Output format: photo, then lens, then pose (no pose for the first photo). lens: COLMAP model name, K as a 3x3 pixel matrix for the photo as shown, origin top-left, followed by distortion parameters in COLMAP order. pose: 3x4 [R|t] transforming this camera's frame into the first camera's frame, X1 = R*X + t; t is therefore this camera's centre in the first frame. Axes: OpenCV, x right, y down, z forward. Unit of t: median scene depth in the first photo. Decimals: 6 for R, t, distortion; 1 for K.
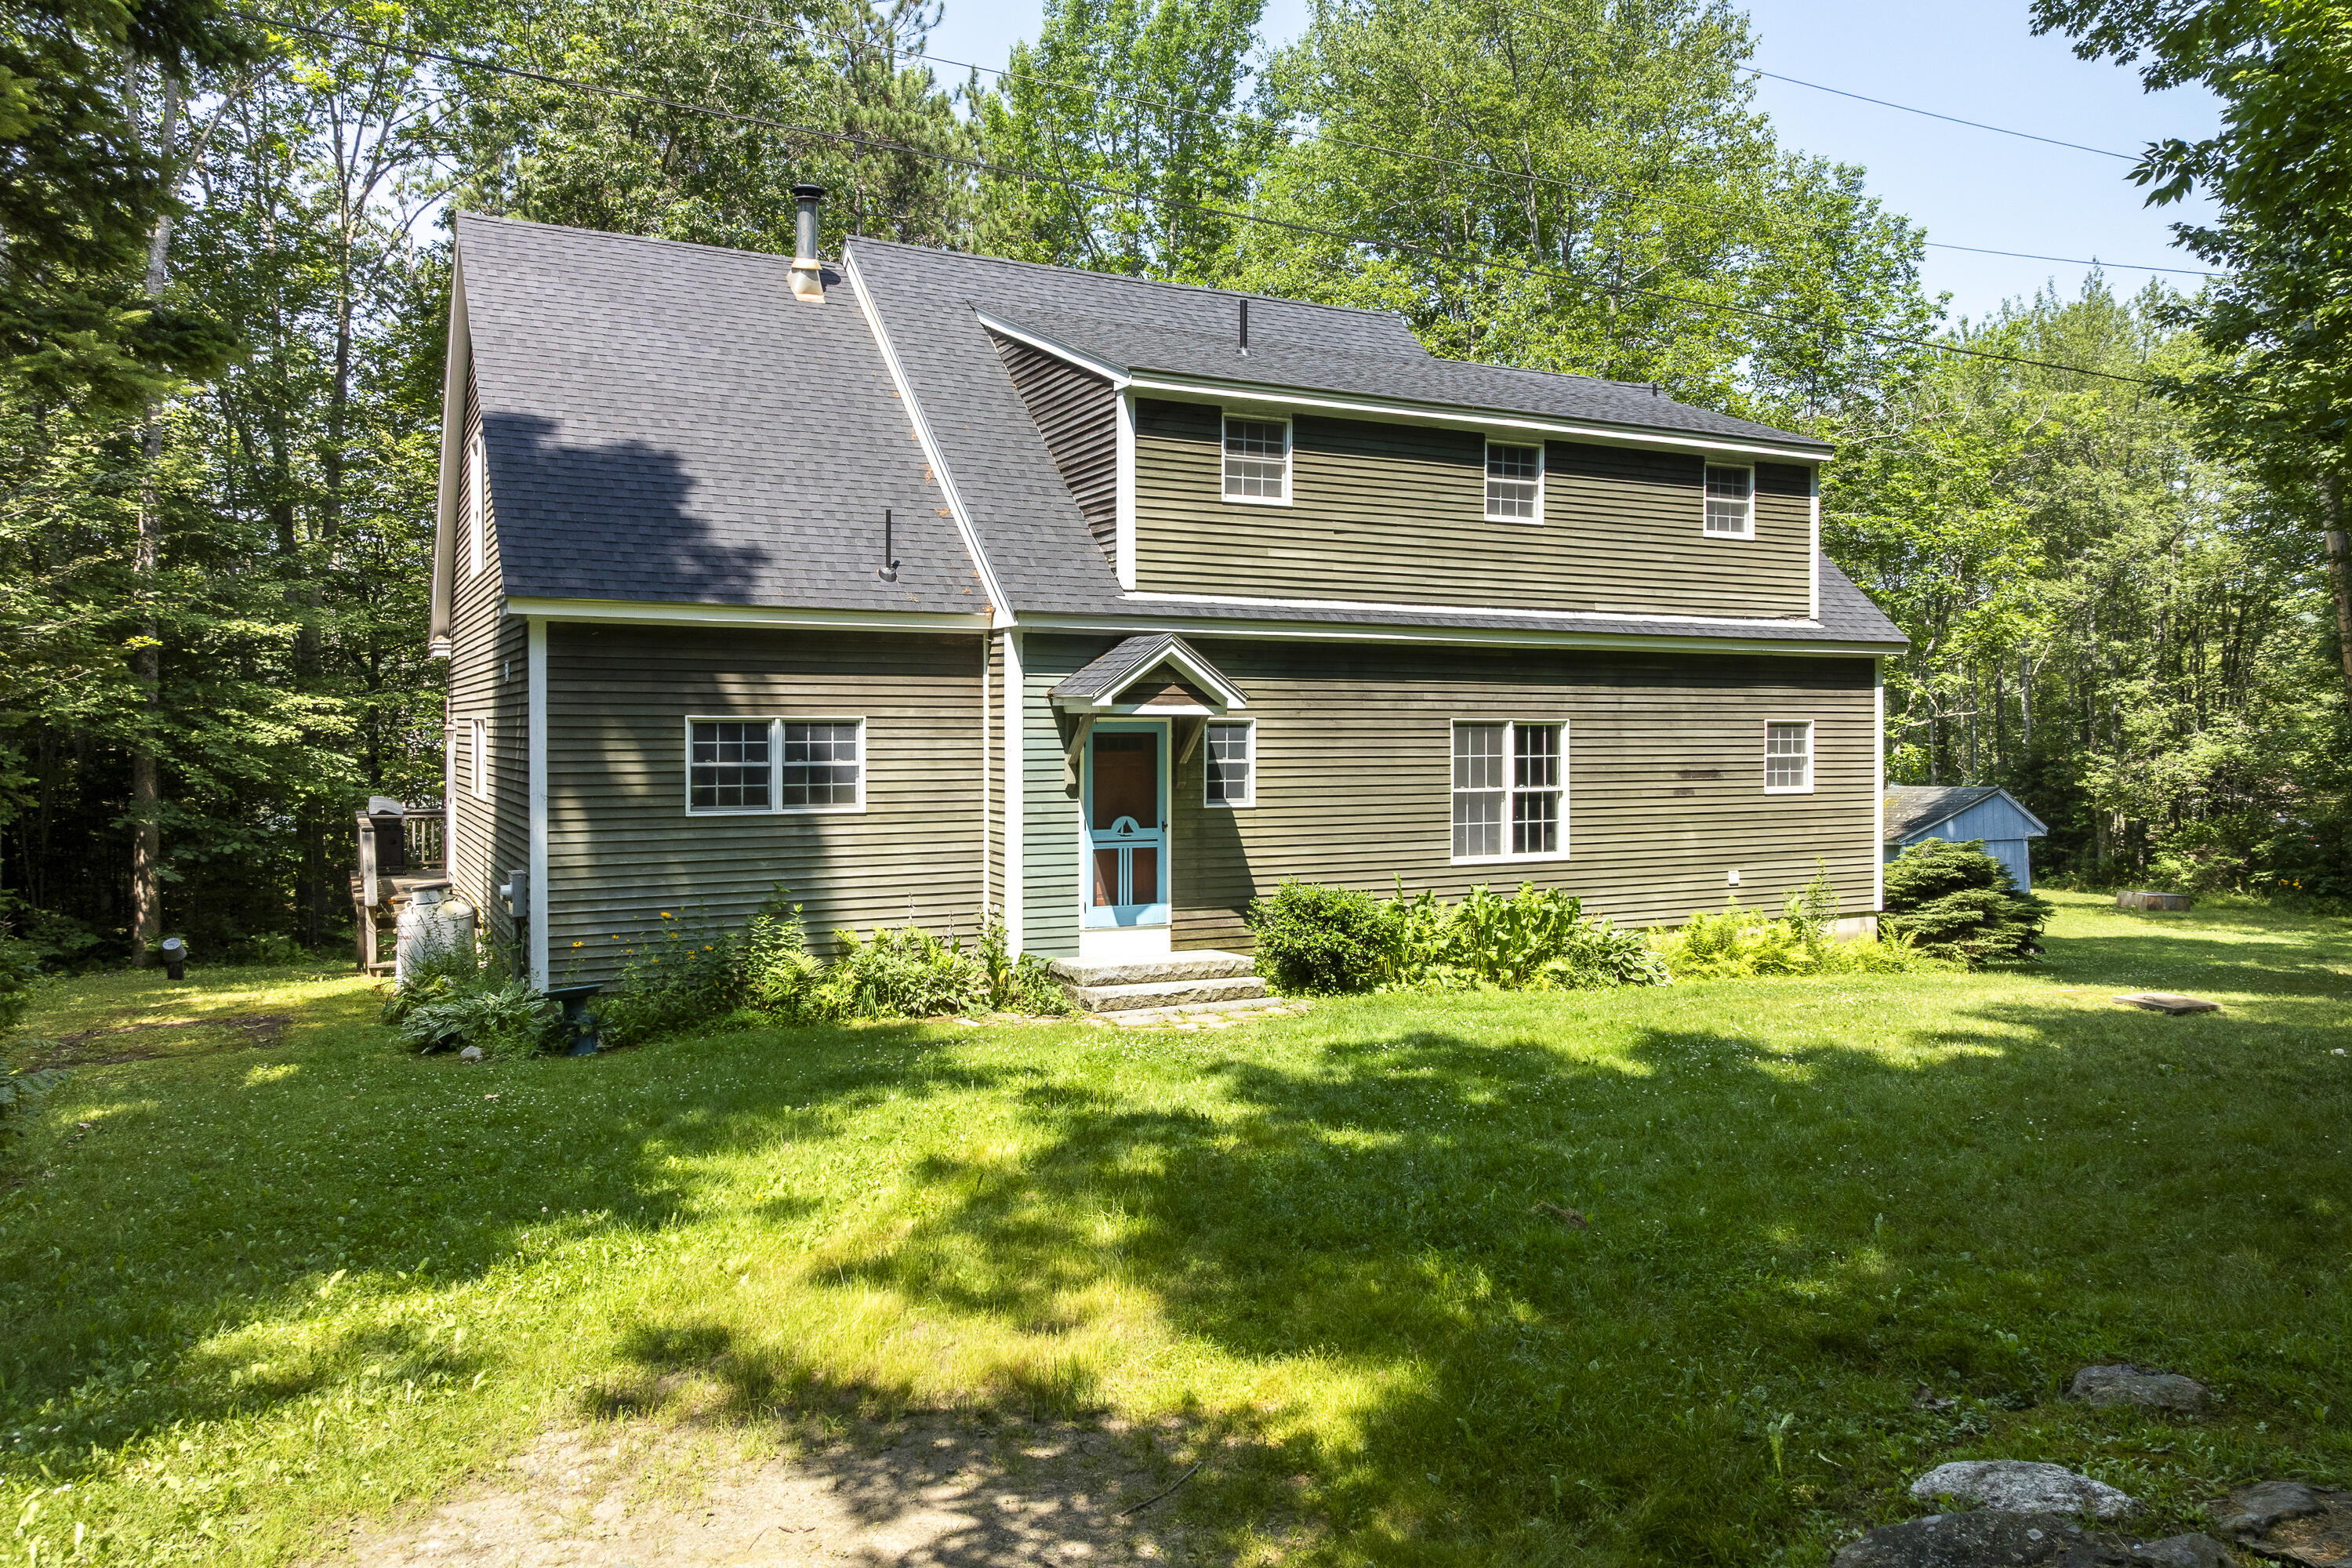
lens RADIAL K [[1627.6, 0, 1170.2], [0, 1627.6, 744.0], [0, 0, 1]] dist [-0.006961, 0.002301]
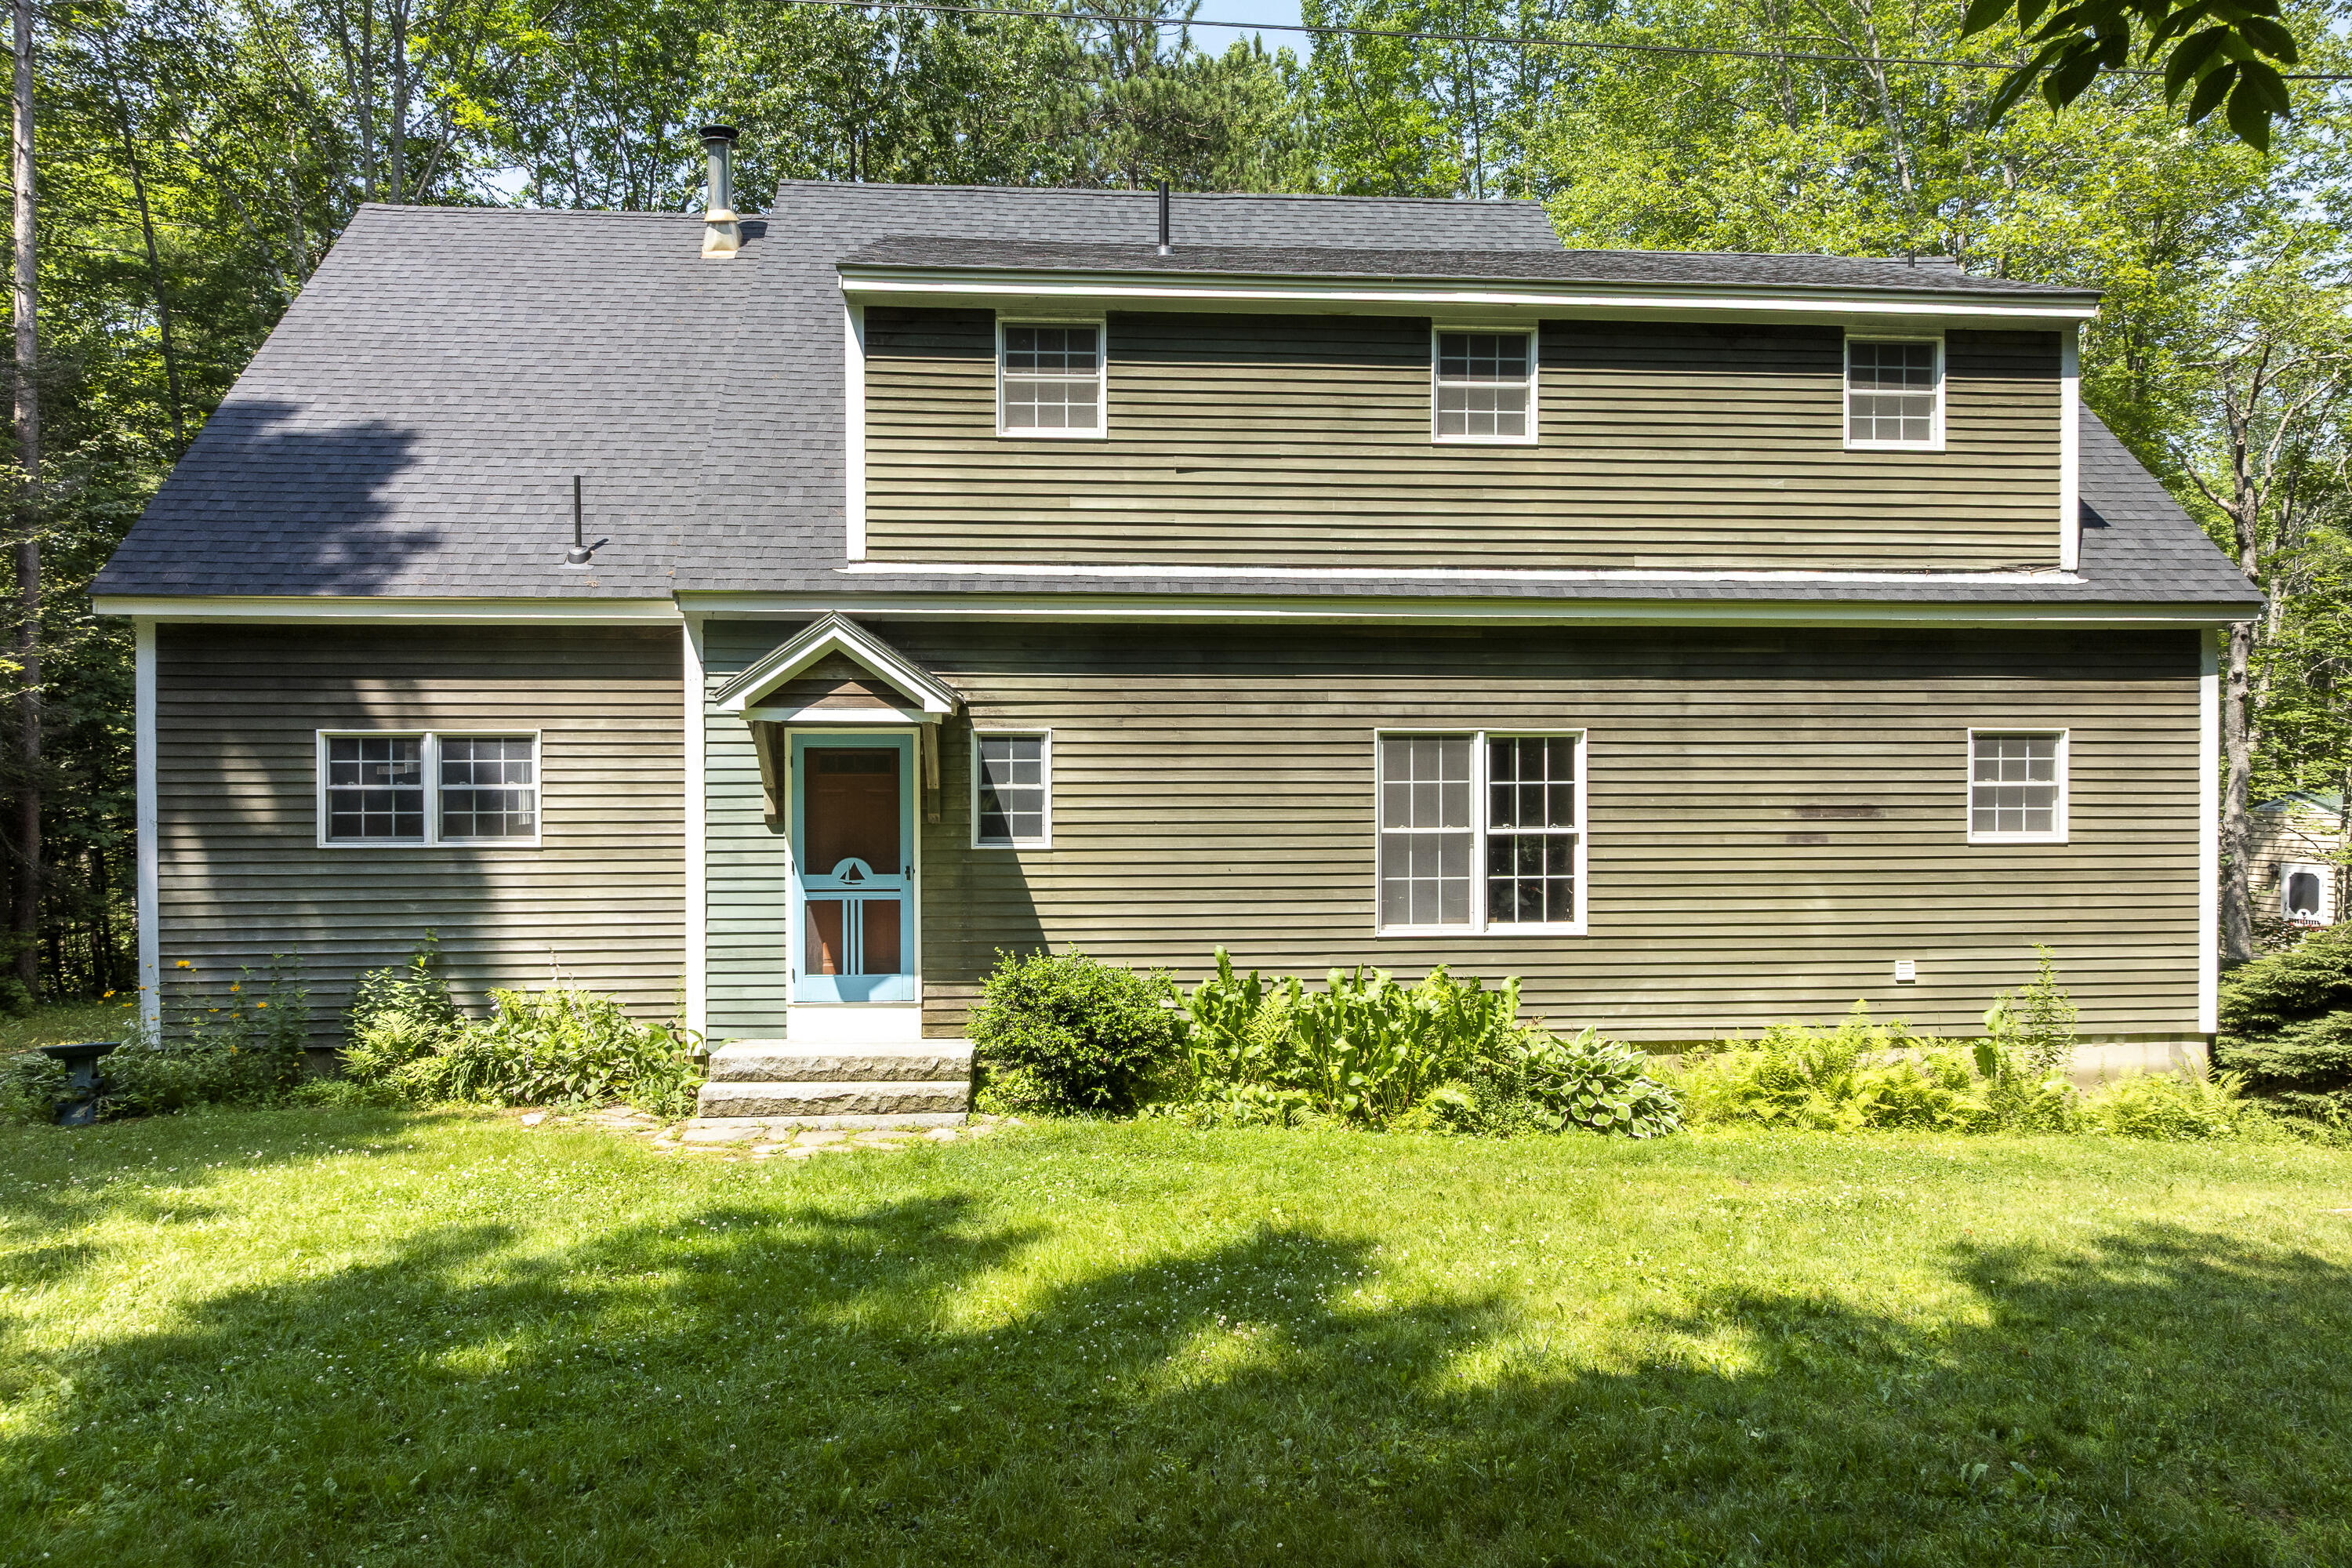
lens RADIAL K [[1627.6, 0, 1151.2], [0, 1627.6, 789.4], [0, 0, 1]] dist [-0.006961, 0.002301]
pose [[0.922515, 0.001730, -0.385957, 0.378651], [-0.001197, 0.999998, 0.001621, 0.010440], [0.385959, -0.001034, 0.922516, 0.336359]]
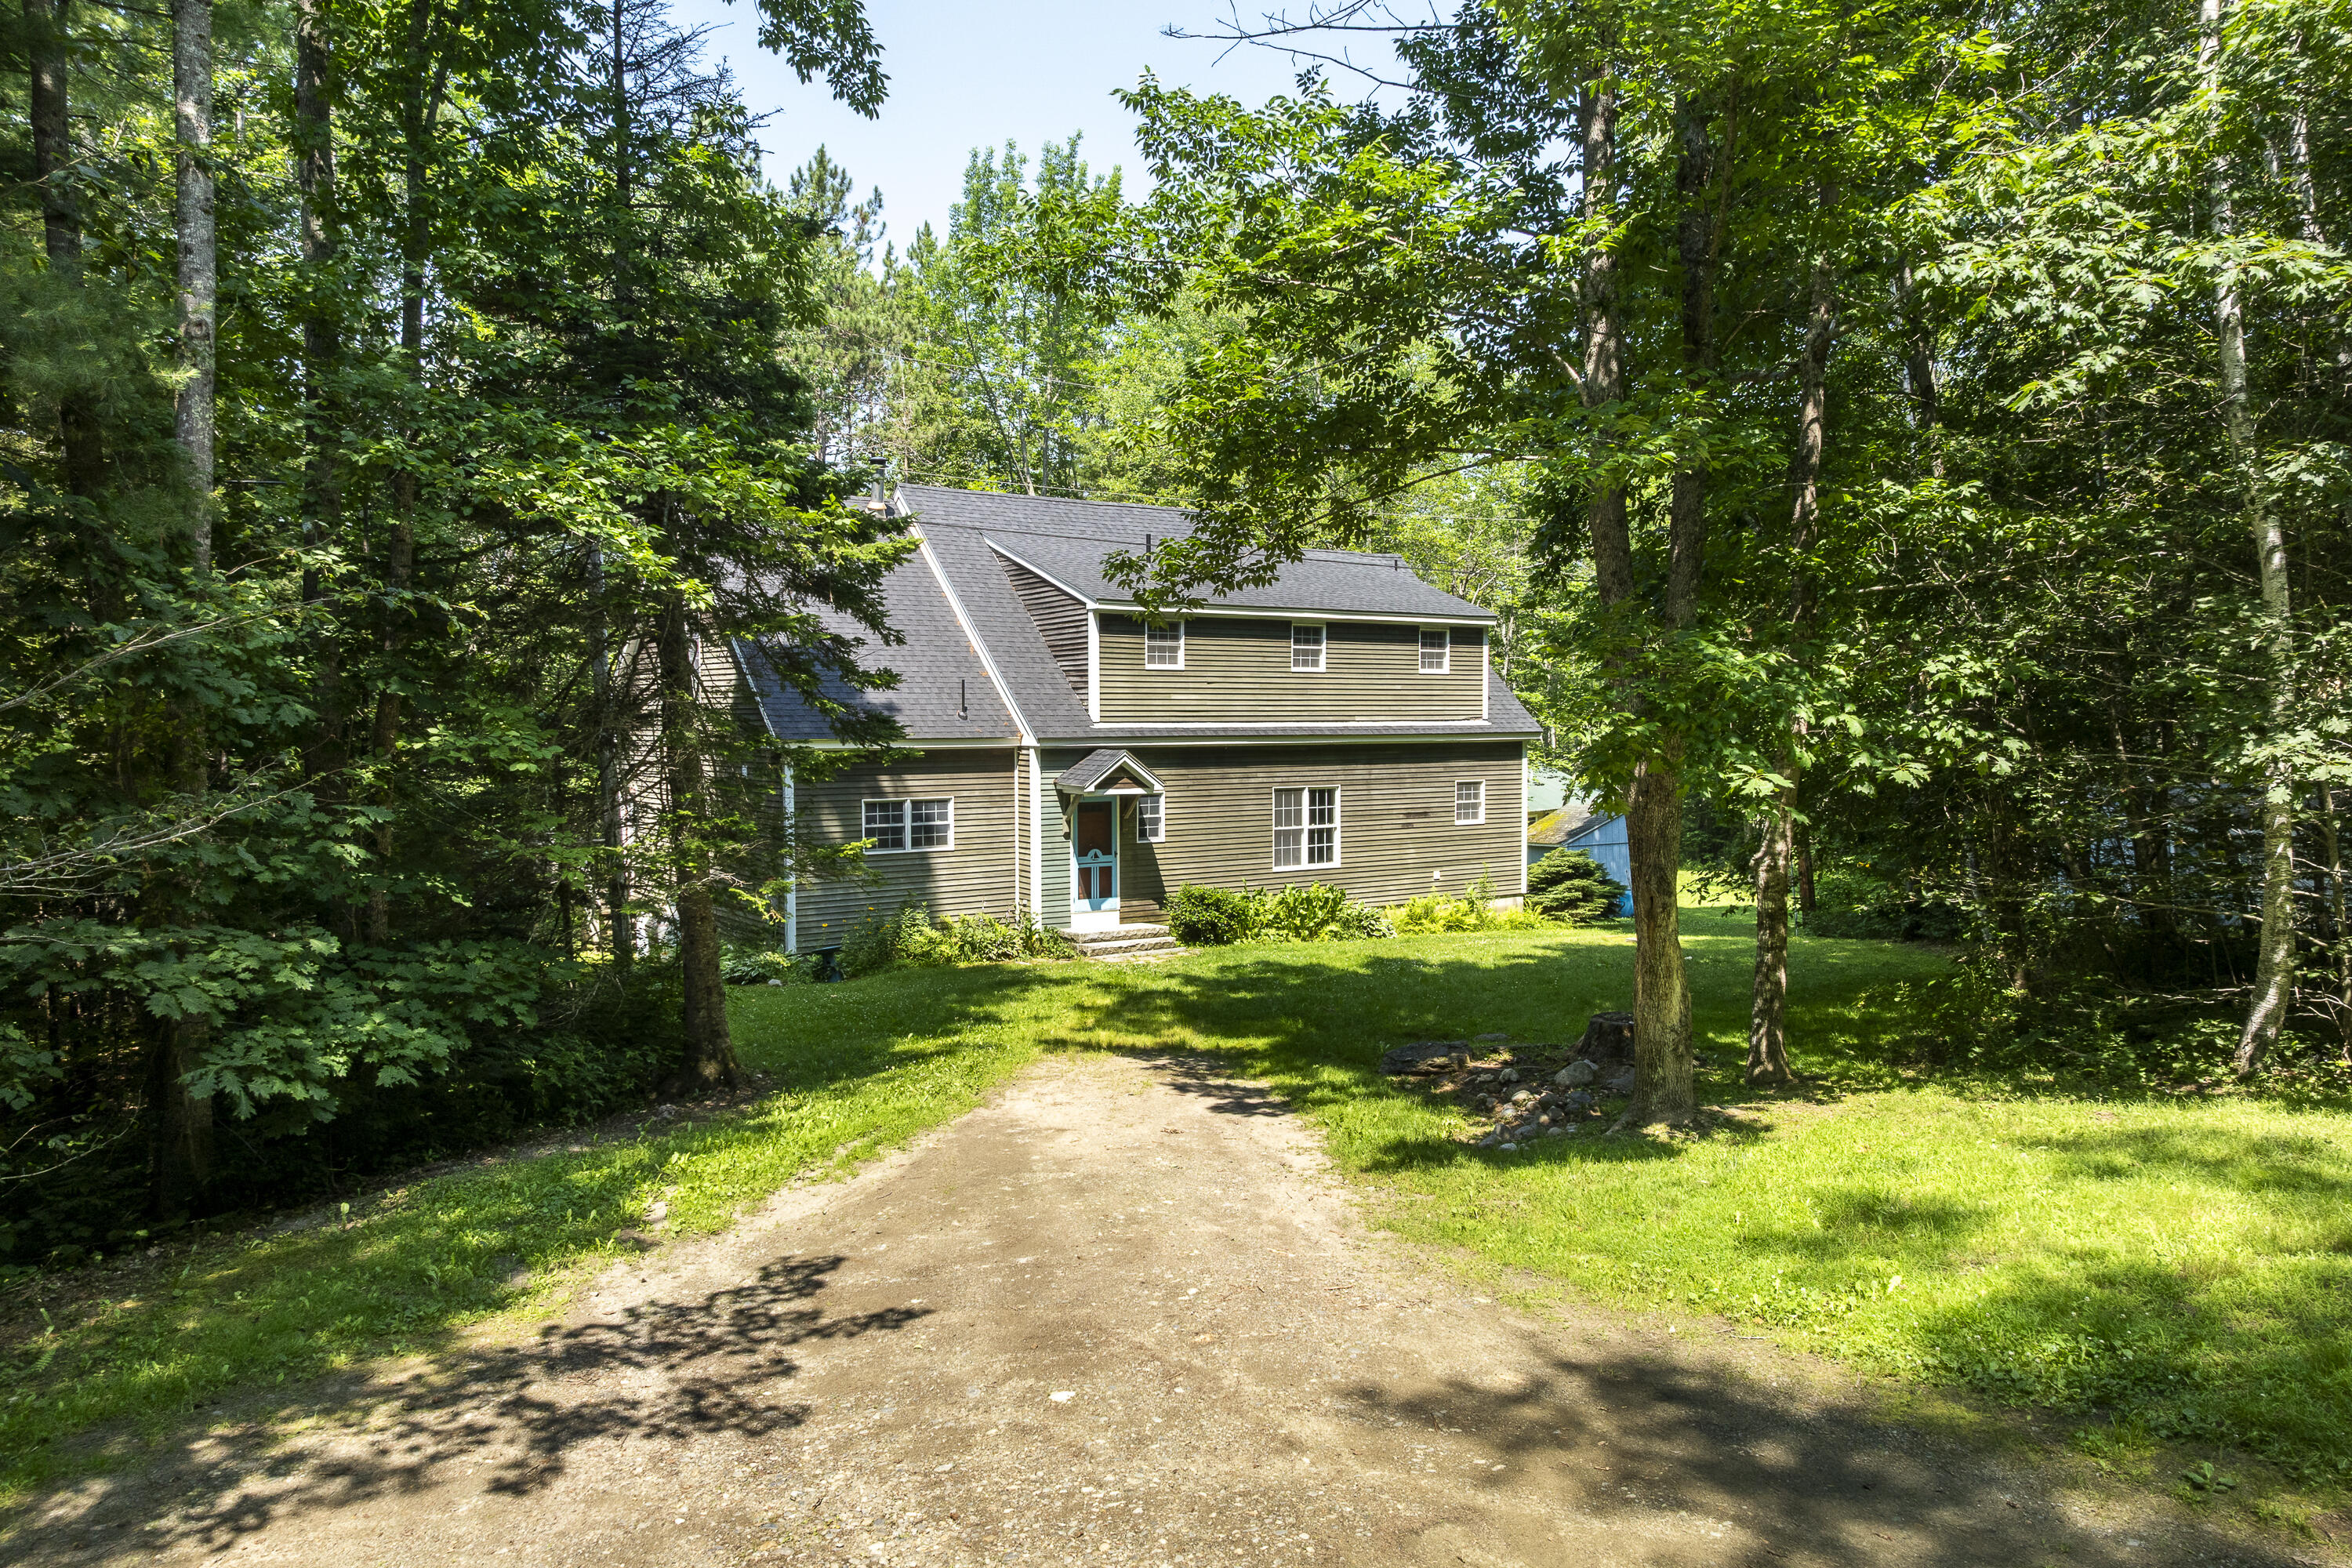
lens RADIAL K [[1627.6, 0, 1195.0], [0, 1627.6, 787.7], [0, 0, 1]] dist [-0.006961, 0.002301]
pose [[0.990300, -0.009063, 0.138649, -0.158672], [0.004171, 0.999360, 0.035529, -0.082066], [-0.138882, -0.034606, 0.989704, -0.745258]]
